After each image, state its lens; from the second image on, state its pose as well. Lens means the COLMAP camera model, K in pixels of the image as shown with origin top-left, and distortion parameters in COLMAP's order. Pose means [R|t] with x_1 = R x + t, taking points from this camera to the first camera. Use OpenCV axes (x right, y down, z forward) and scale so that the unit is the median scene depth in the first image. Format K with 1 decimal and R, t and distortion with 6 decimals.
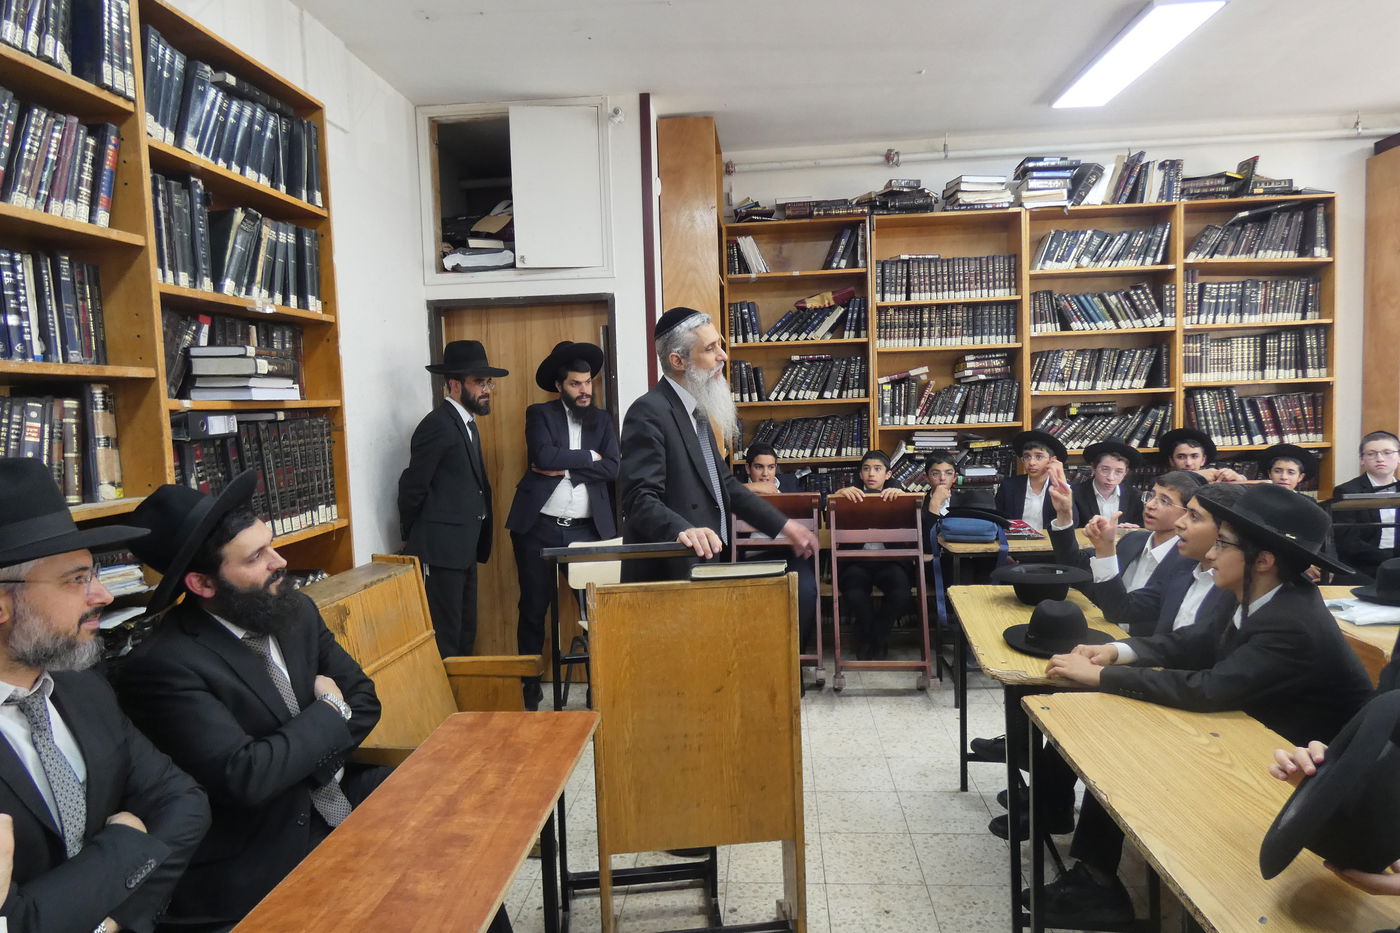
lens RADIAL K [[852.5, 0, 688.5], [0, 852.5, 475.1], [0, 0, 1]] dist [0.005868, -0.002901]
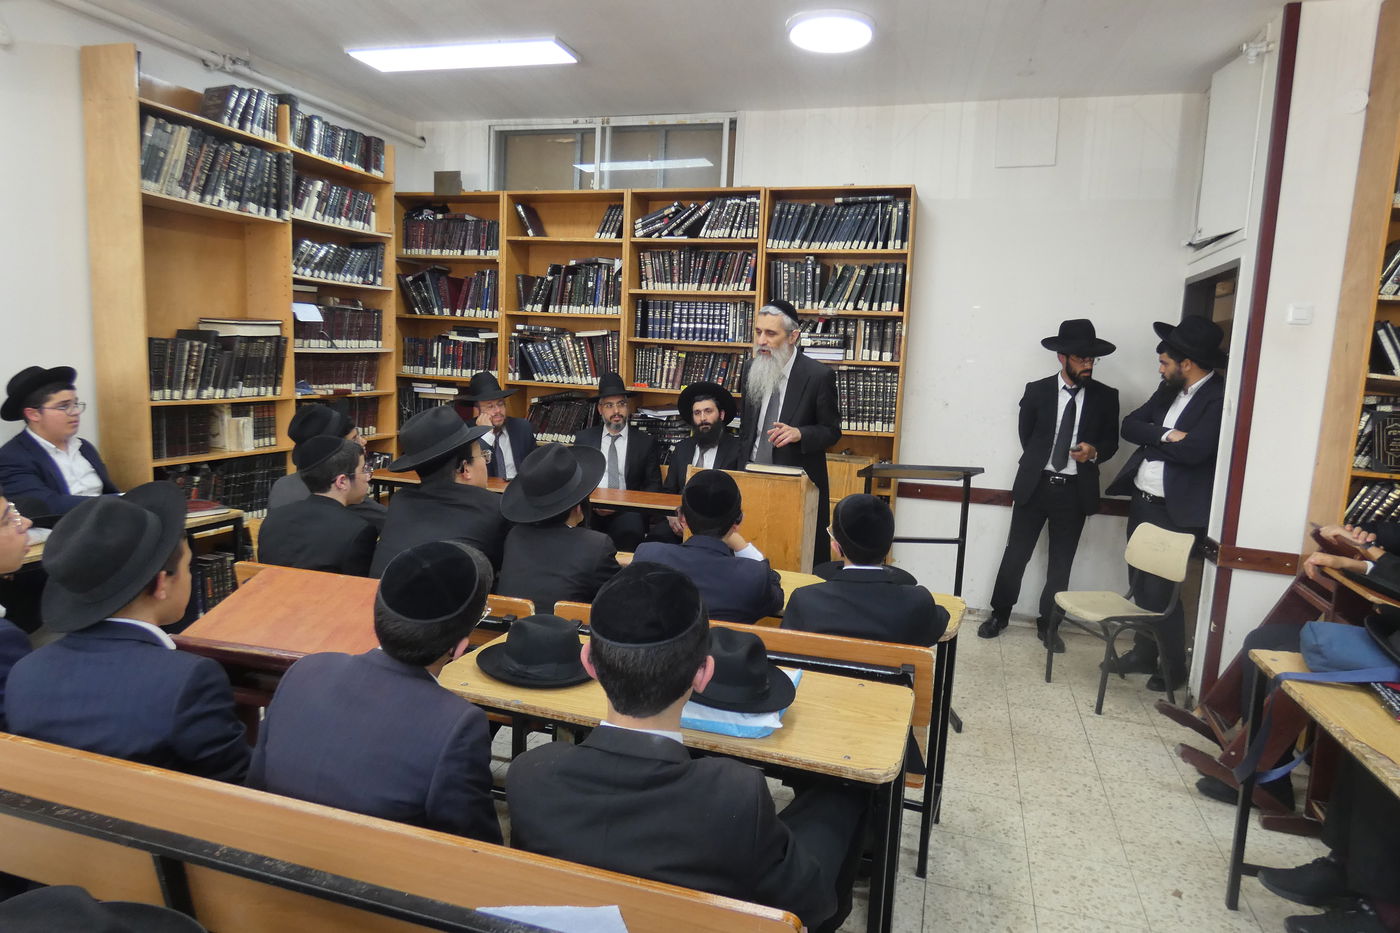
lens RADIAL K [[852.5, 0, 702.7], [0, 852.5, 468.2], [0, 0, 1]] dist [0.005868, -0.002901]
pose [[-0.209611, 0.151491, -0.965978, 0.114313], [-0.114384, 0.977343, 0.178094, -0.011913], [0.971071, 0.147823, -0.187533, 0.083497]]
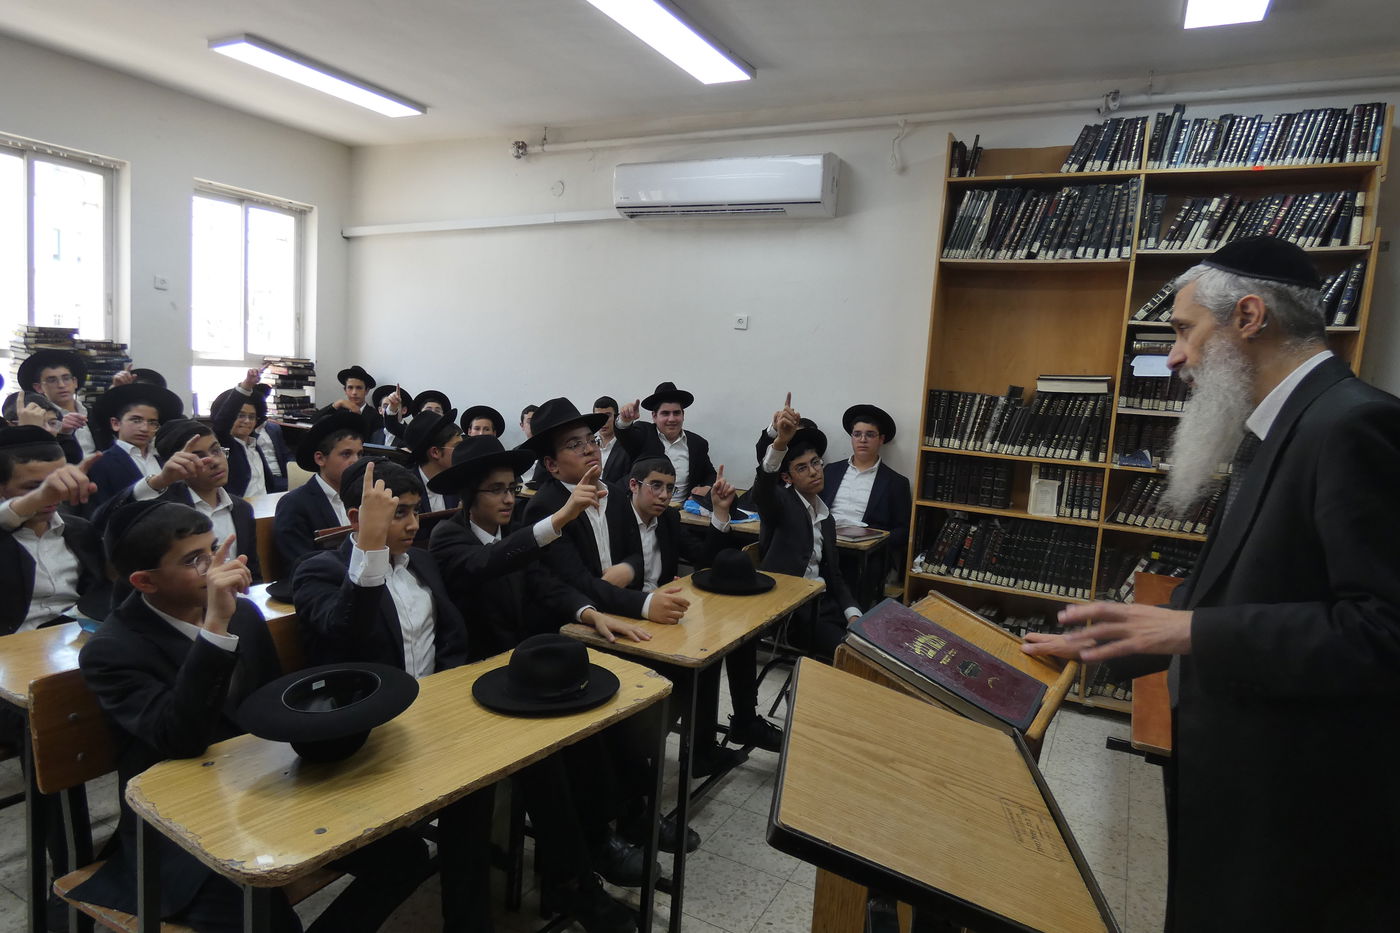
lens RADIAL K [[852.5, 0, 702.0], [0, 852.5, 467.6], [0, 0, 1]] dist [0.005868, -0.002901]
pose [[-0.925989, -0.072392, 0.370546, -0.004231], [-0.008645, 0.985254, 0.170881, -0.010023], [-0.377453, 0.155031, -0.912959, 0.120028]]
